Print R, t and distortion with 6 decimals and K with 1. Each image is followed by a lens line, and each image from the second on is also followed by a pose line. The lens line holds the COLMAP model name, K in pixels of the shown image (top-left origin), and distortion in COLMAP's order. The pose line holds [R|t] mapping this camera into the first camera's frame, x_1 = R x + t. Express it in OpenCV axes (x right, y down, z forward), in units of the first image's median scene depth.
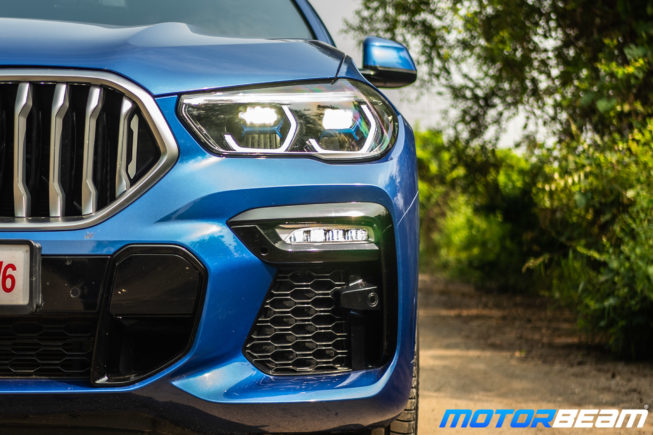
lens RADIAL K [[1029.2, 0, 326.1], [0, 1029.2, 219.7], [0, 0, 1]] dist [-0.146993, 0.000000]
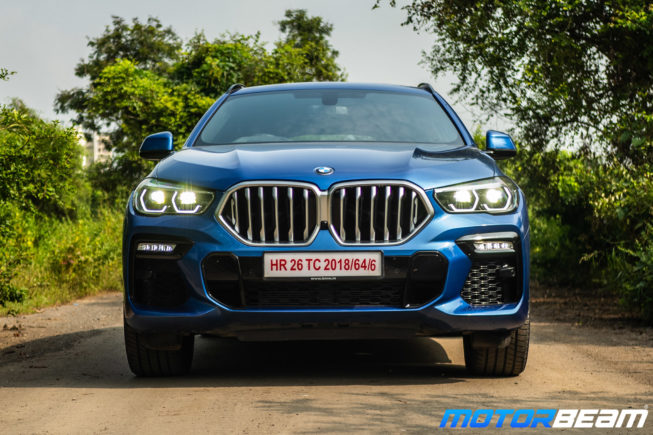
lens RADIAL K [[1029.2, 0, 327.4], [0, 1029.2, 217.3], [0, 0, 1]] dist [-0.146993, 0.000000]
pose [[0.998429, -0.014259, -0.054191, -0.091355], [0.014106, 0.999895, -0.003199, -0.017695], [0.054231, 0.002429, 0.998525, -0.500091]]
